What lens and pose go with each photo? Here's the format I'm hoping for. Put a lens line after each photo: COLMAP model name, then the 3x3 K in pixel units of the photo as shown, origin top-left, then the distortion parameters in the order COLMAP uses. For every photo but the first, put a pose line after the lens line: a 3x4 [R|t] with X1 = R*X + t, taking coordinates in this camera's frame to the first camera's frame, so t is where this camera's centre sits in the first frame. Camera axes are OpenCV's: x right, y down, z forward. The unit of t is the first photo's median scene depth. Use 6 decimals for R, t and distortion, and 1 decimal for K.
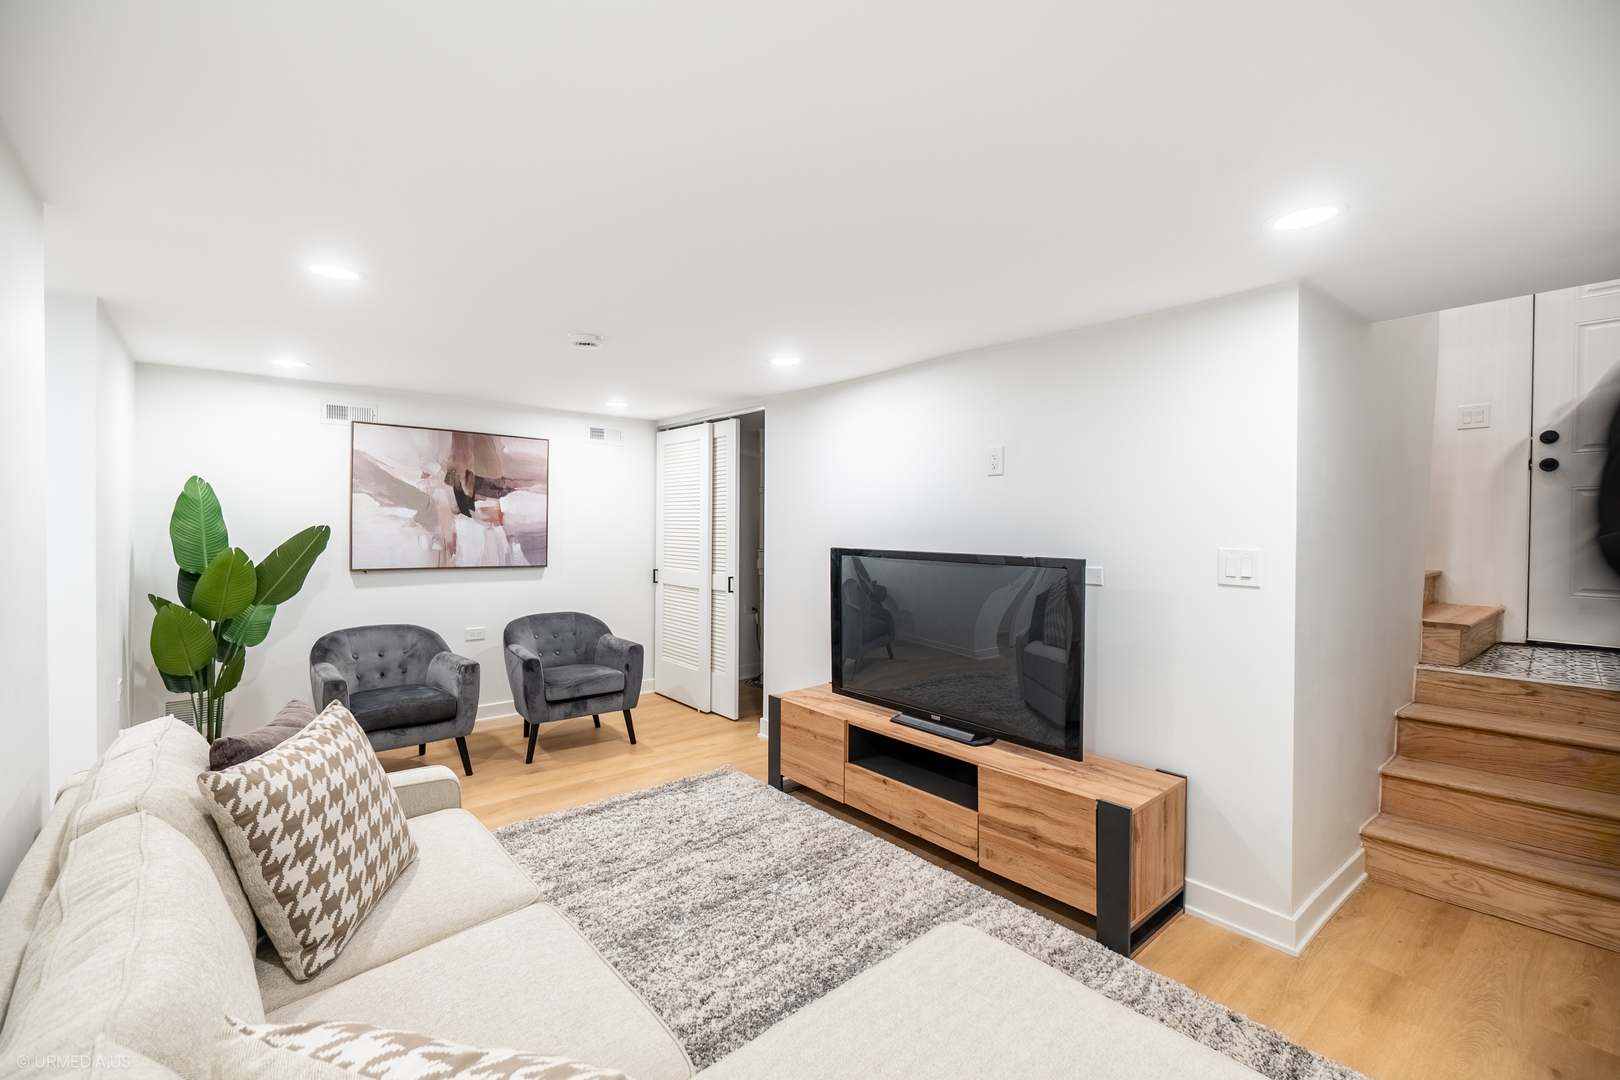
lens RADIAL K [[660.0, 0, 806.2], [0, 660.0, 535.5], [0, 0, 1]] dist [0.000536, 0.000056]
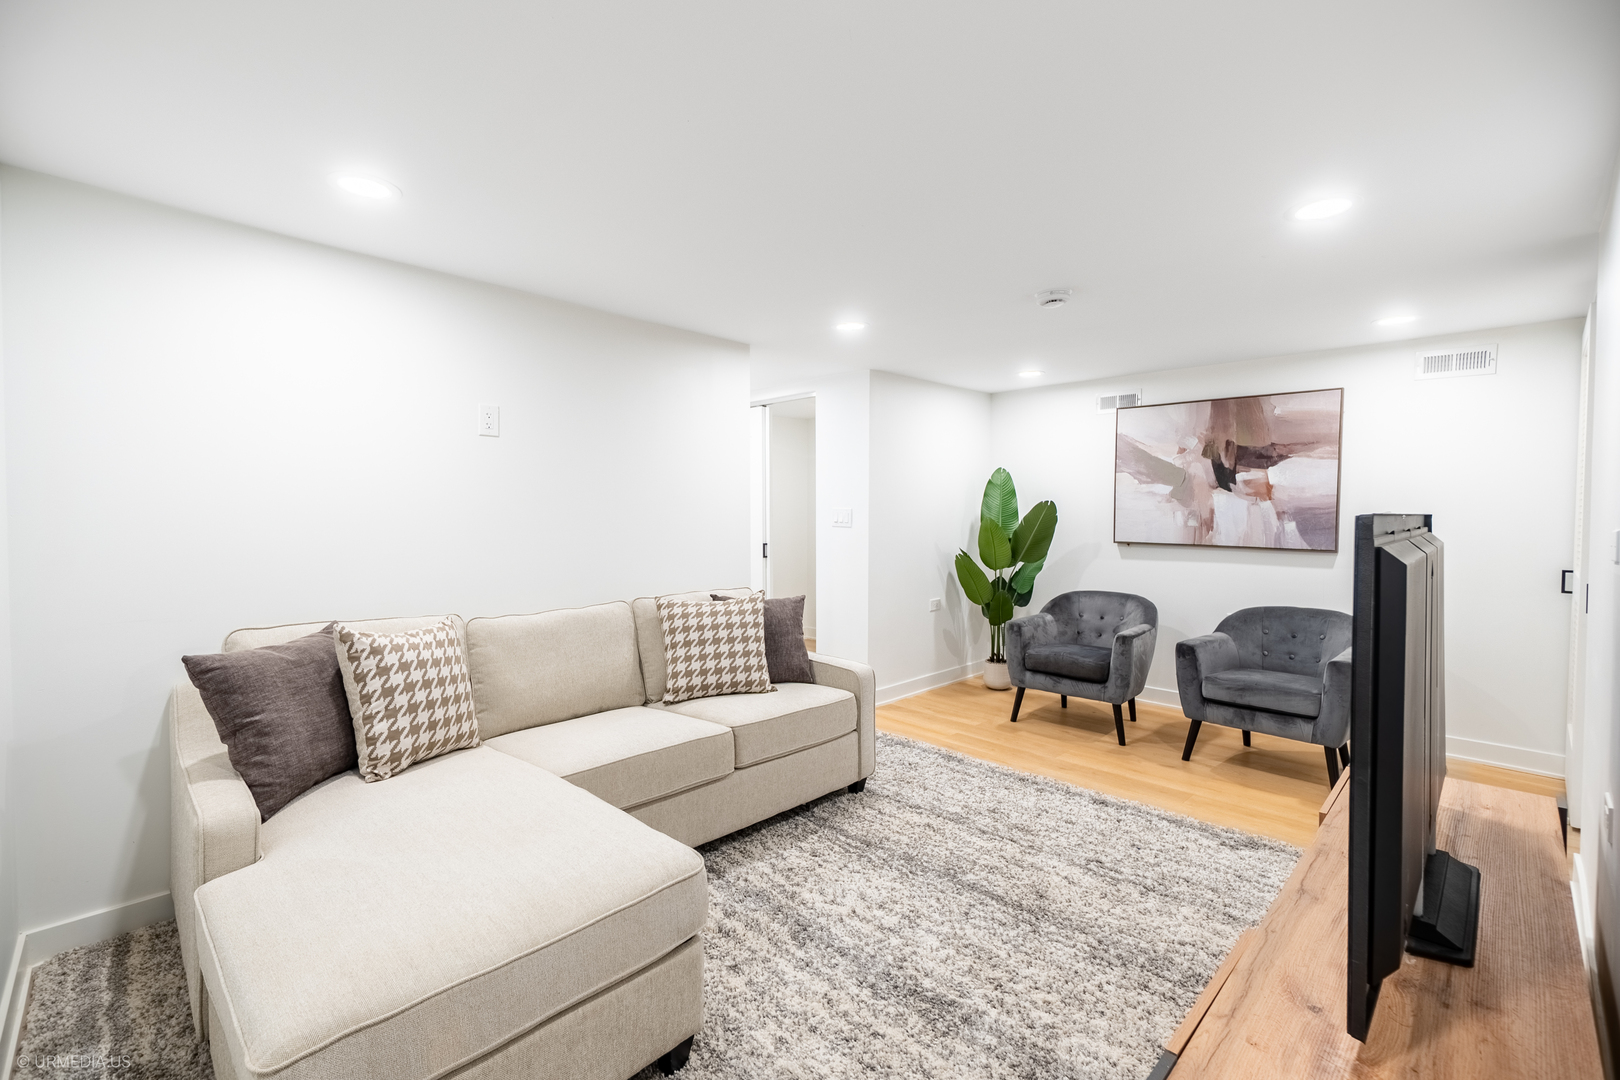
lens RADIAL K [[697.7, 0, 806.5], [0, 697.7, 530.3], [0, 0, 1]] dist [-0.001653, -0.000084]
pose [[0.116752, 0.014962, -0.993048, 0.387421], [-0.016572, 0.999777, 0.013115, 0.023534], [0.993023, 0.014925, 0.116974, 0.313263]]
